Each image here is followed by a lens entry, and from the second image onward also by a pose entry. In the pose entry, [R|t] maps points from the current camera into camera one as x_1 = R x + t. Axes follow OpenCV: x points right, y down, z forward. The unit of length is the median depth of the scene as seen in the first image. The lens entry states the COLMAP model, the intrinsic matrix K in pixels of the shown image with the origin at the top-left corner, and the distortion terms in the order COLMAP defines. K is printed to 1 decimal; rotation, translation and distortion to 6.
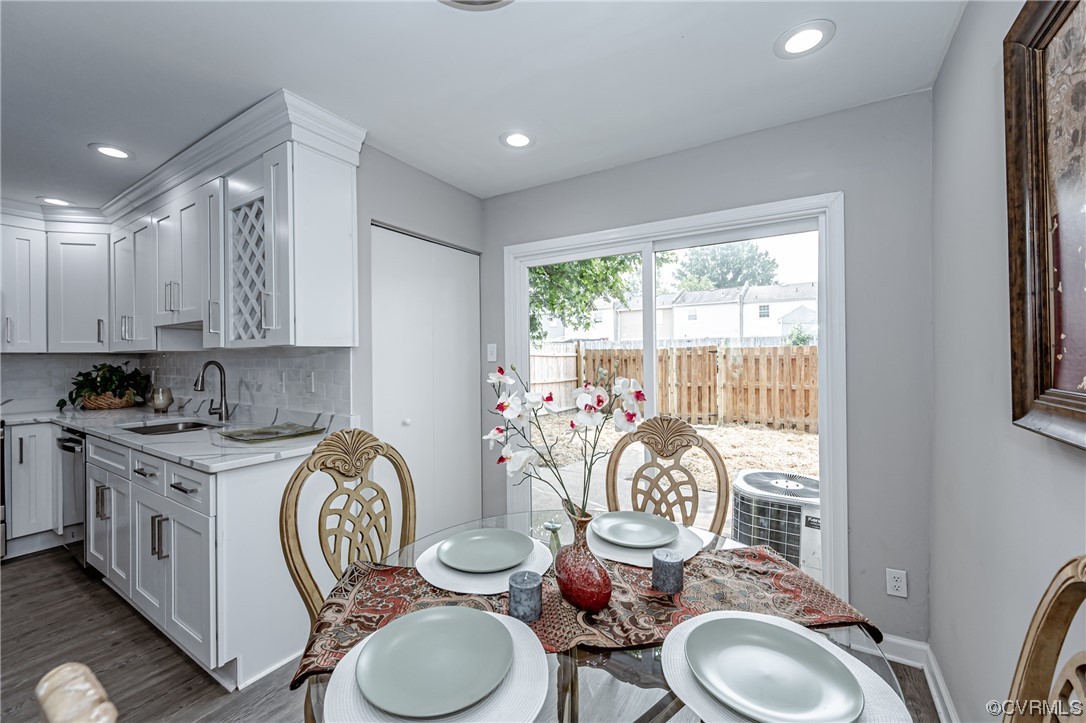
lens RADIAL K [[435.2, 0, 539.7], [0, 435.2, 357.1], [0, 0, 1]] dist [0.000135, -0.000180]
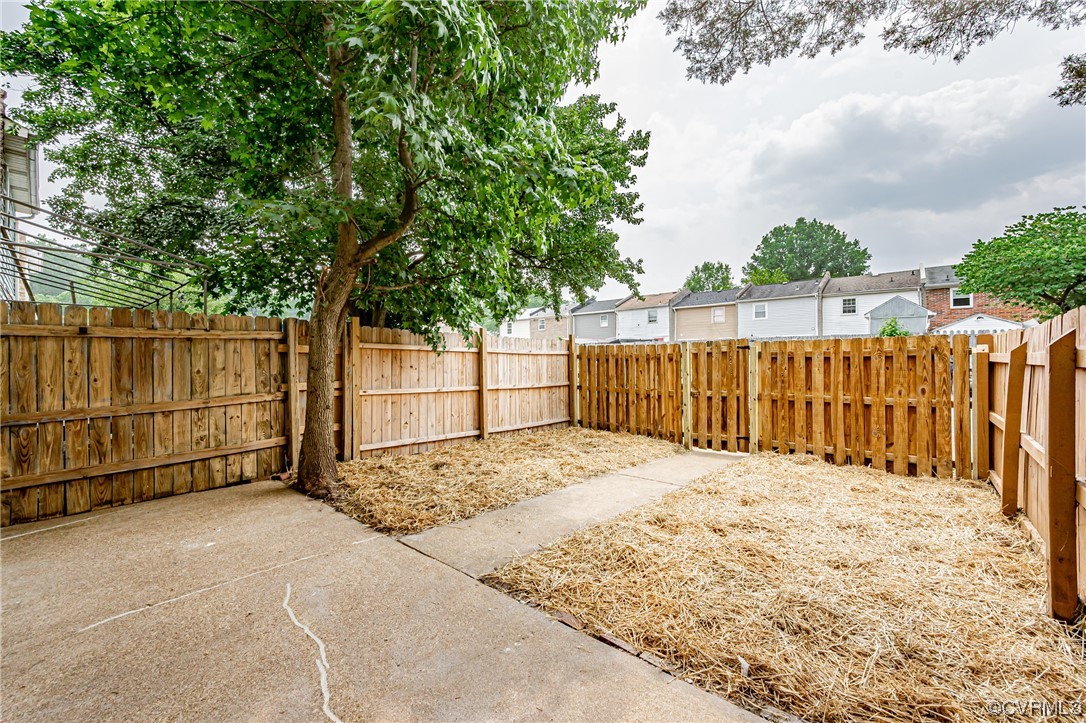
lens RADIAL K [[435.2, 0, 539.7], [0, 435.2, 357.1], [0, 0, 1]] dist [0.000135, -0.000180]
pose [[0.988319, 0.003152, -0.152364, 0.187836], [-0.004127, 0.999973, -0.006086, 0.009167], [0.152341, 0.006644, 0.988306, 0.267012]]
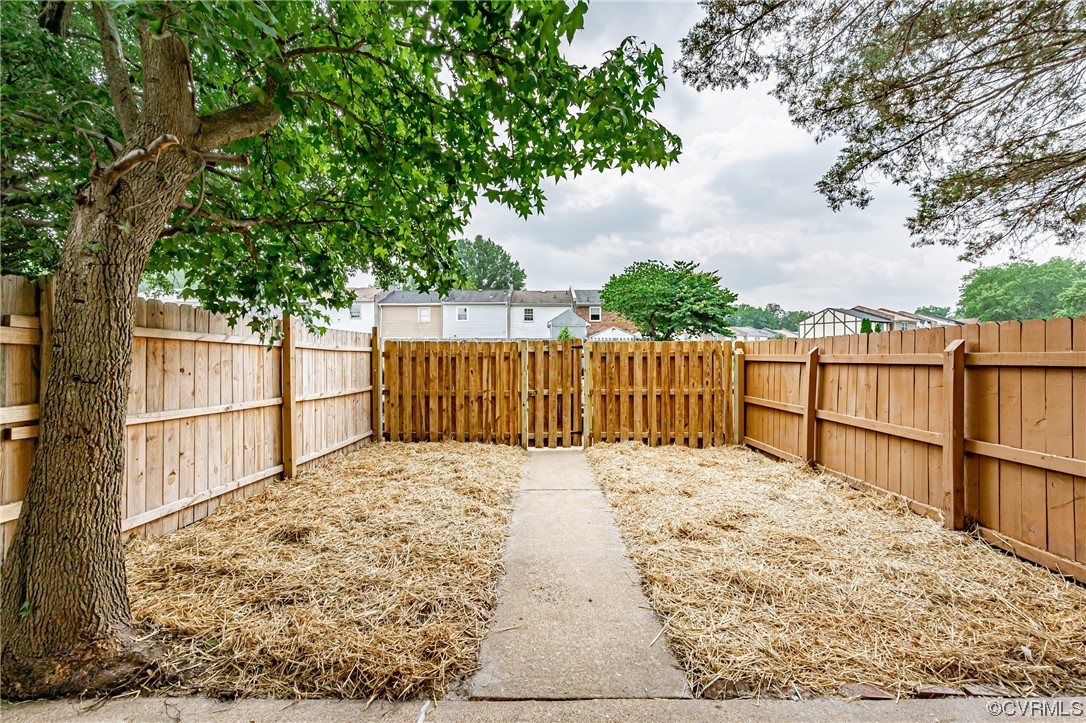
lens RADIAL K [[435.2, 0, 539.7], [0, 435.2, 357.1], [0, 0, 1]] dist [0.000135, -0.000180]
pose [[0.847346, 0.007894, 0.530983, -0.050430], [-0.005242, 0.999965, -0.006502, 0.010171], [-0.531015, 0.002726, 0.847358, 0.421400]]
